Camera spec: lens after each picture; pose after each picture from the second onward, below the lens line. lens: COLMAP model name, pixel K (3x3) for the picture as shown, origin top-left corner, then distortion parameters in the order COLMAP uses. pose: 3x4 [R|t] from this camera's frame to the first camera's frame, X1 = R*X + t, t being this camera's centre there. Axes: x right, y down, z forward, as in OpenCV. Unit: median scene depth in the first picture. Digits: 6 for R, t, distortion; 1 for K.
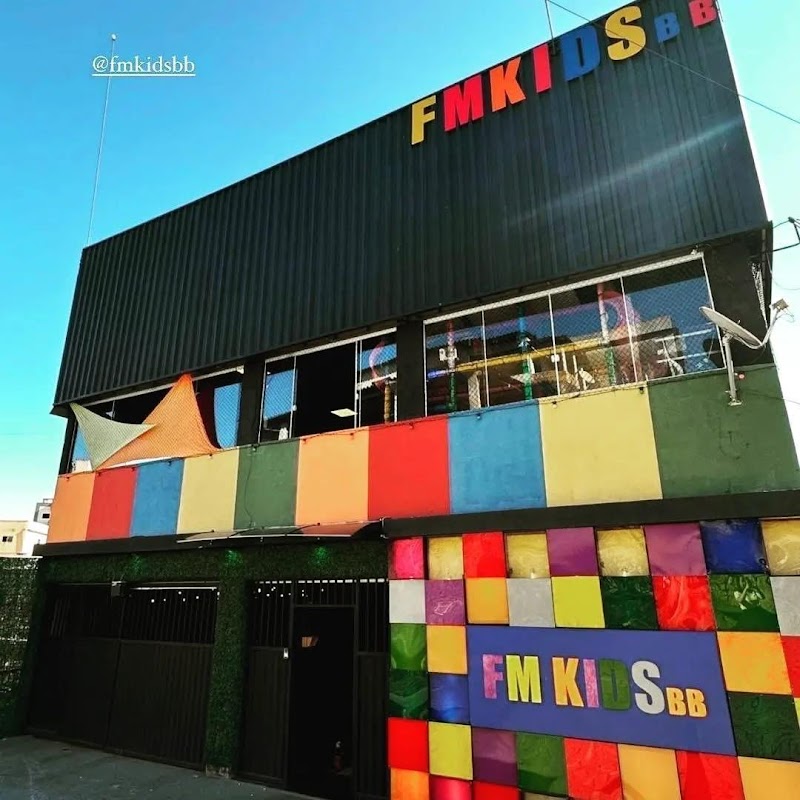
lens RADIAL K [[571.9, 0, 400.0], [0, 571.9, 400.0], [0, 0, 1]] dist [-0.006614, -0.001415]
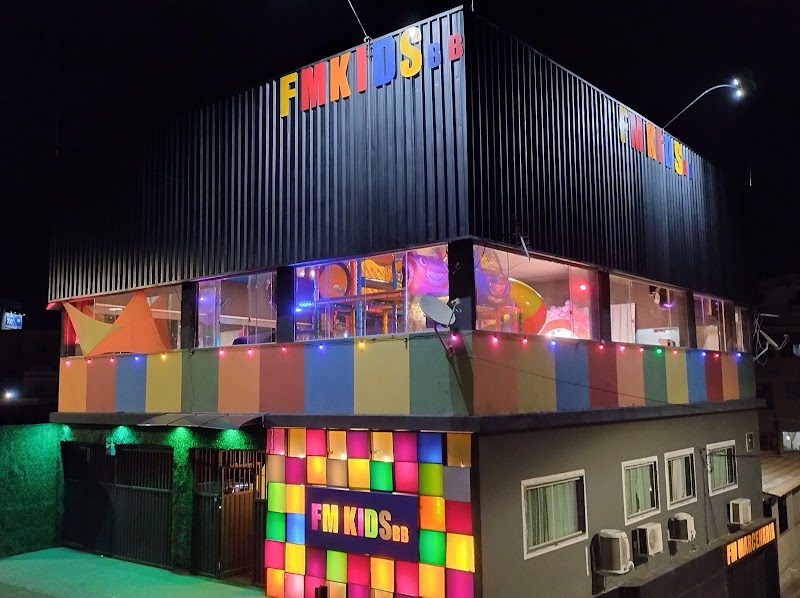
lens RADIAL K [[793.3, 0, 400.0], [0, 793.3, 299.0], [0, 0, 1]] dist [0.124506, -0.192117]
pose [[0.986344, -0.022781, -0.163114, 0.769975], [0.056188, 0.977515, 0.203243, -0.560144], [0.154817, -0.209633, 0.965446, -1.014755]]
